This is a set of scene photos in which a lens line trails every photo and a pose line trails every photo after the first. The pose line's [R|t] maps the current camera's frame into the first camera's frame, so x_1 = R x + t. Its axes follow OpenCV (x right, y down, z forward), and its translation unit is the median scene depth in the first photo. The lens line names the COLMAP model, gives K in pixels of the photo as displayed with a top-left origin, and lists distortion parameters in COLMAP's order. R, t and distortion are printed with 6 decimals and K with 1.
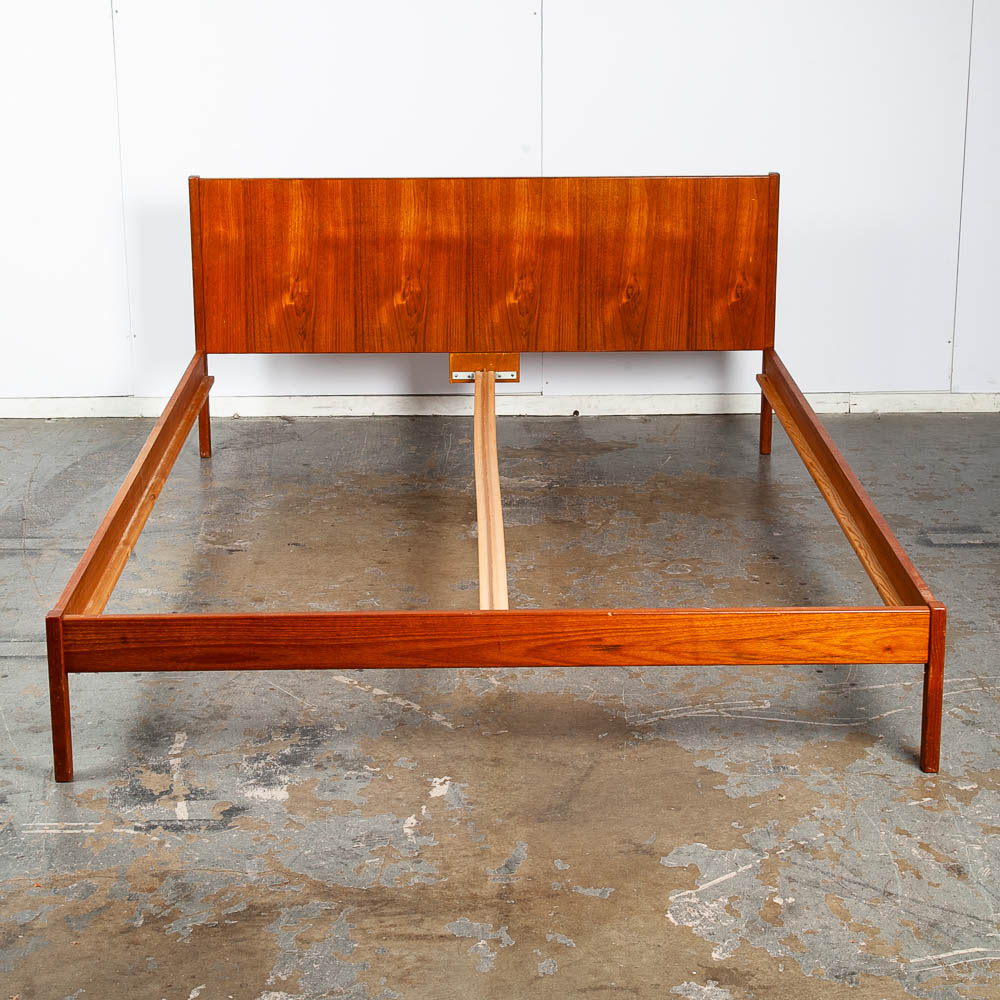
lens RADIAL K [[1971.8, 0, 483.8], [0, 1971.8, 425.7], [0, 0, 1]] dist [0.079371, 0.000000]
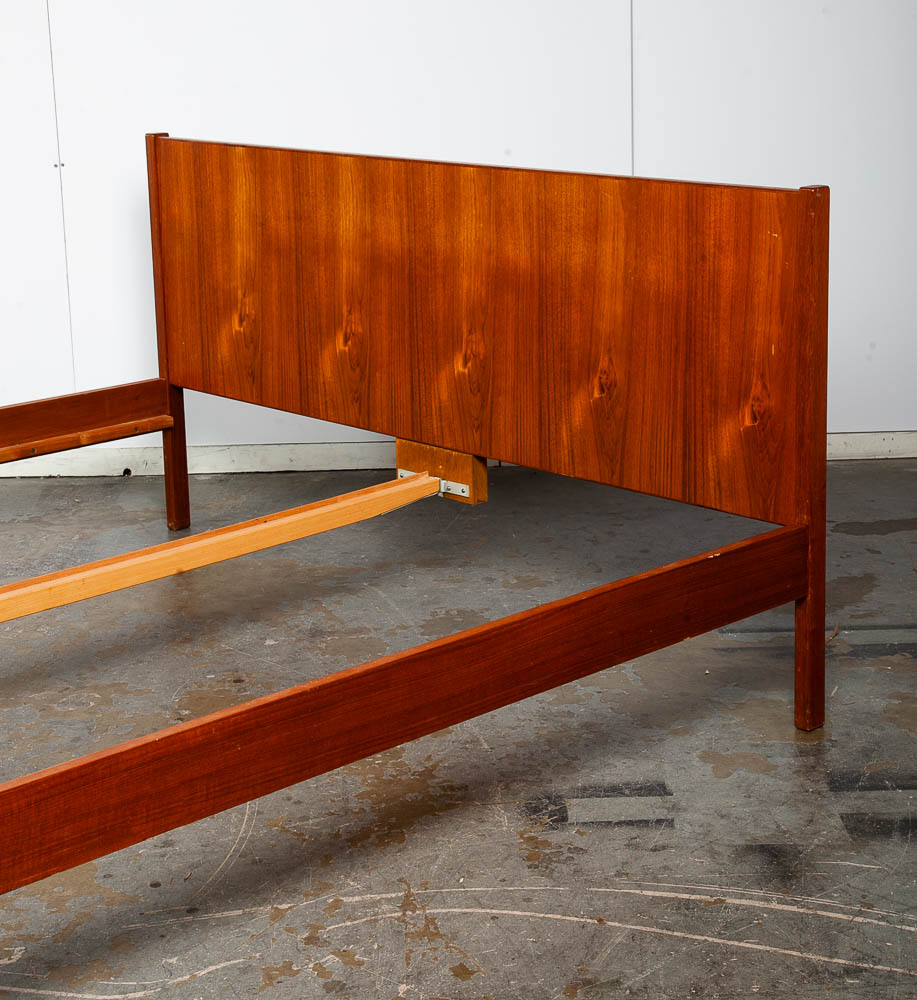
lens RADIAL K [[2036.5, 0, 455.9], [0, 2036.5, 489.0], [0, 0, 1]] dist [0.076771, 0.000000]
pose [[0.675522, 0.176101, -0.716002, 0.533257], [-0.171892, 0.981916, 0.079329, -0.086667], [0.717024, 0.069487, 0.693576, 0.644272]]
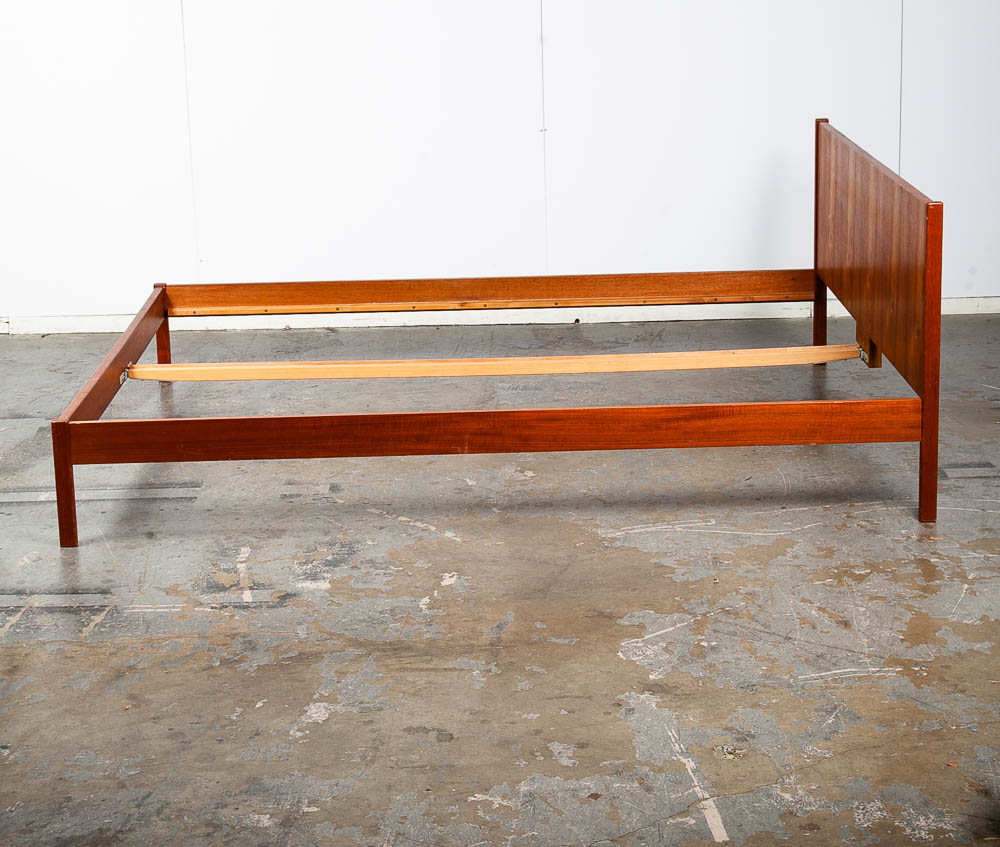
lens RADIAL K [[1947.5, 0, 502.7], [0, 1947.5, 296.4], [0, 0, 1]] dist [0.076116, 0.000000]
pose [[0.999769, -0.015411, -0.014973, 0.025003], [0.014584, 0.998443, -0.053843, 0.050759], [0.015779, 0.053613, 0.998437, -0.194259]]
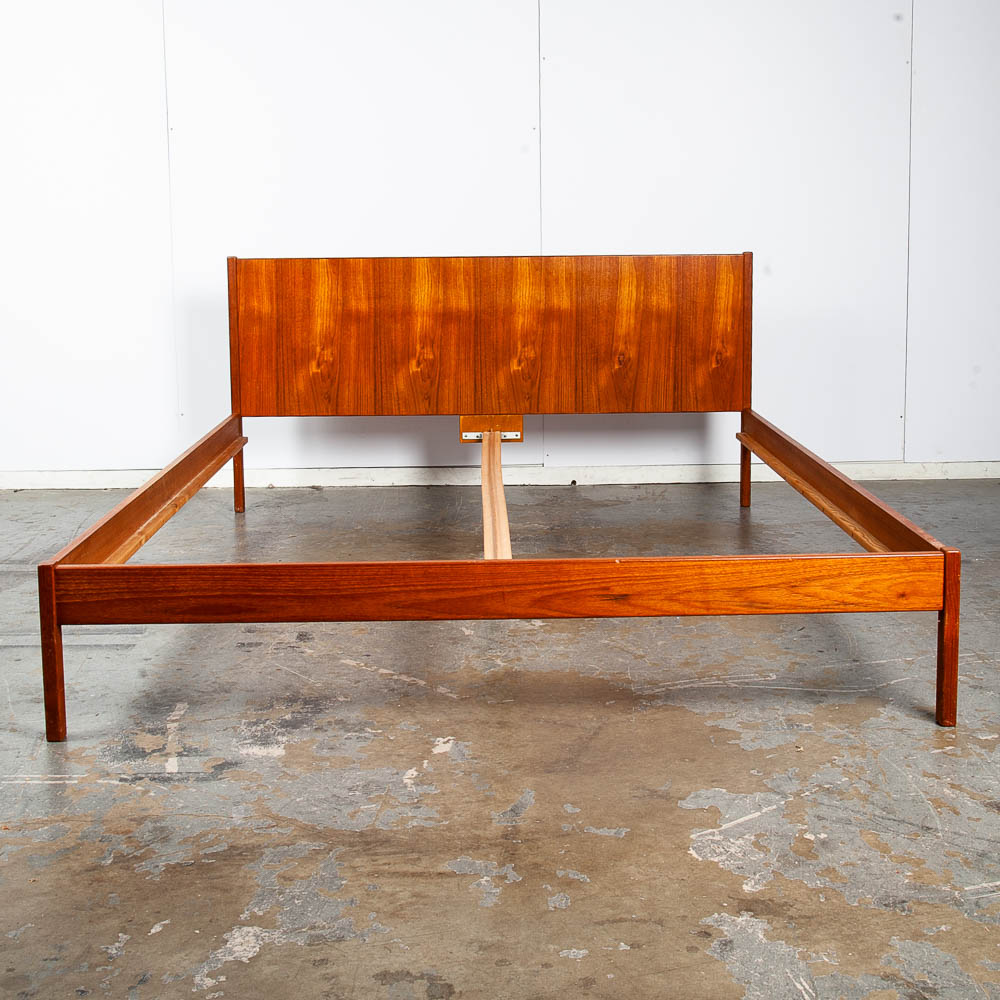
lens RADIAL K [[1493.8, 0, 502.6], [0, 1493.8, 427.7], [0, 0, 1]] dist [-0.030509, 0.000000]
pose [[0.999973, -0.005600, 0.004749, 0.003053], [0.006171, 0.991457, -0.130284, 0.091412], [-0.003979, 0.130310, 0.991465, 0.191526]]
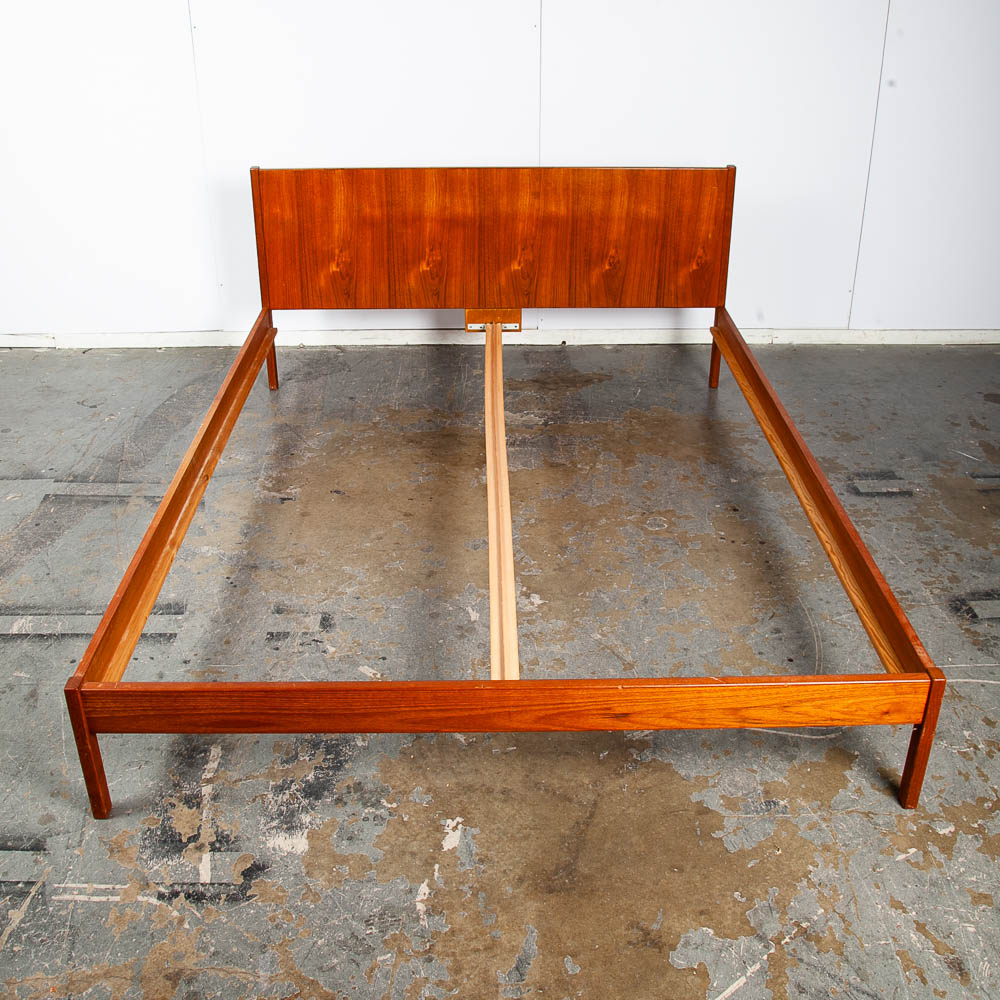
lens RADIAL K [[1103.1, 0, 497.3], [0, 1103.1, 450.5], [0, 0, 1]] dist [-0.097116, 0.000000]
pose [[0.999977, 0.001673, 0.006503, -0.001774], [-0.002887, 0.981499, 0.191446, -0.094123], [-0.006063, -0.191461, 0.981482, 0.345611]]
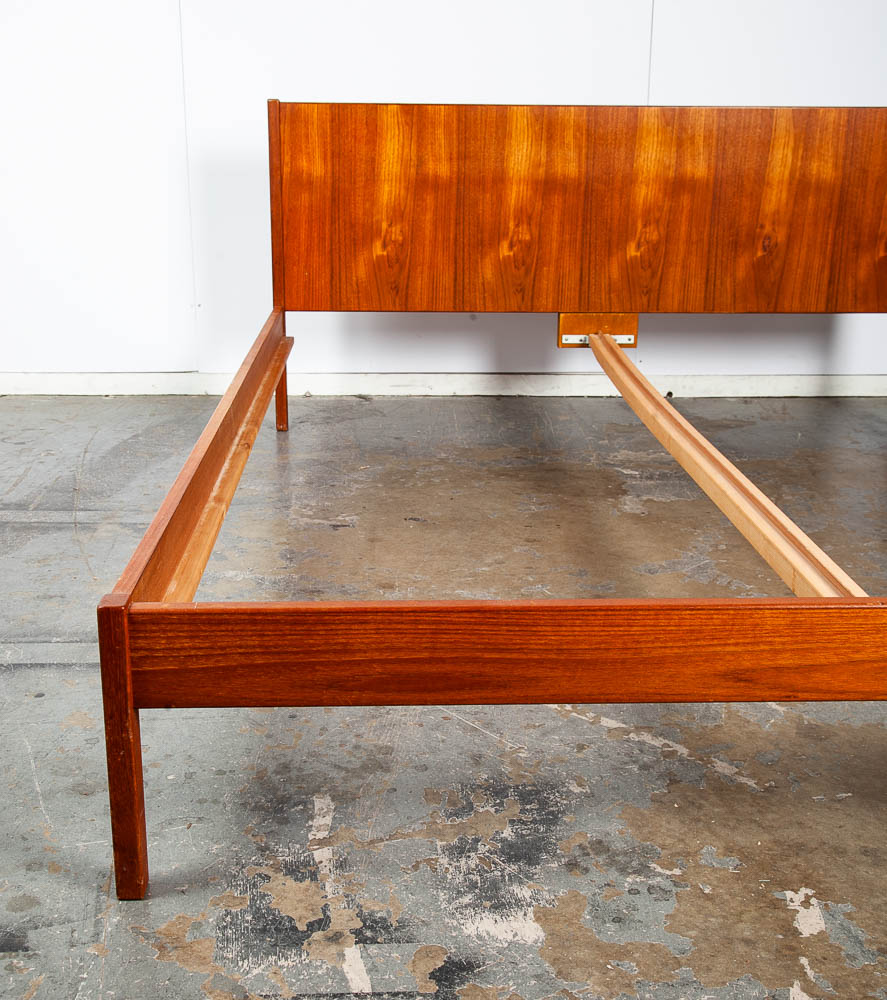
lens RADIAL K [[1322.1, 0, 441.9], [0, 1322.1, 525.3], [0, 0, 1]] dist [0.018565, 0.000000]
pose [[0.999532, 0.004351, 0.030272, -0.100724], [-0.005318, 0.999475, 0.031952, 0.045476], [-0.030117, -0.032098, 0.999031, 0.463875]]
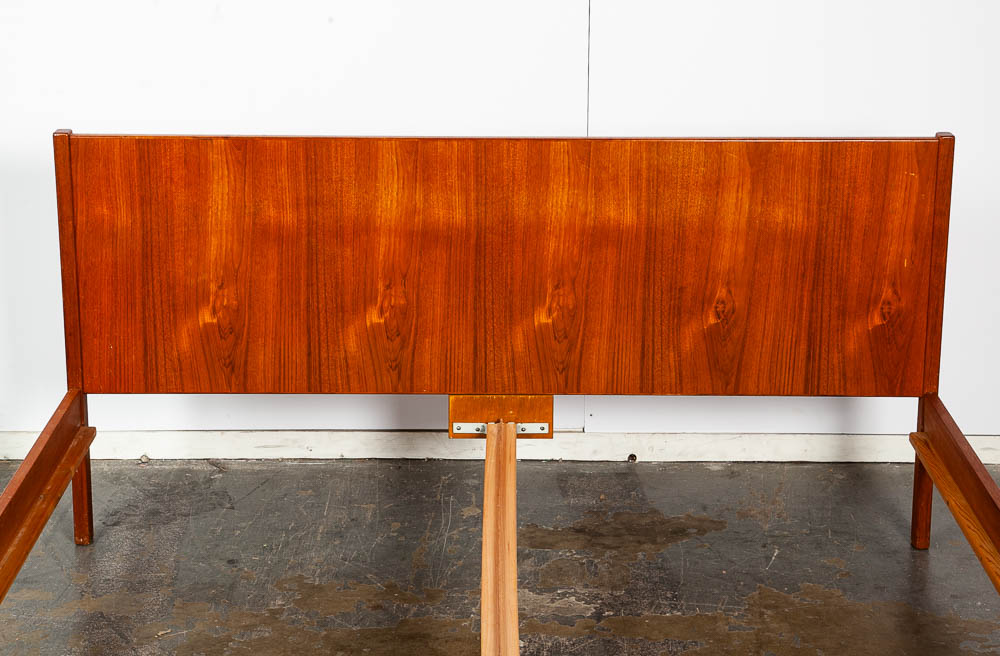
lens RADIAL K [[1933.8, 0, 491.6], [0, 1933.8, 277.7], [0, 0, 1]] dist [0.209330, 0.000000]
pose [[0.999907, 0.010394, -0.008855, 0.002885], [-0.010298, 0.999889, 0.010765, -0.096168], [0.008966, -0.010672, 0.999903, 0.391555]]
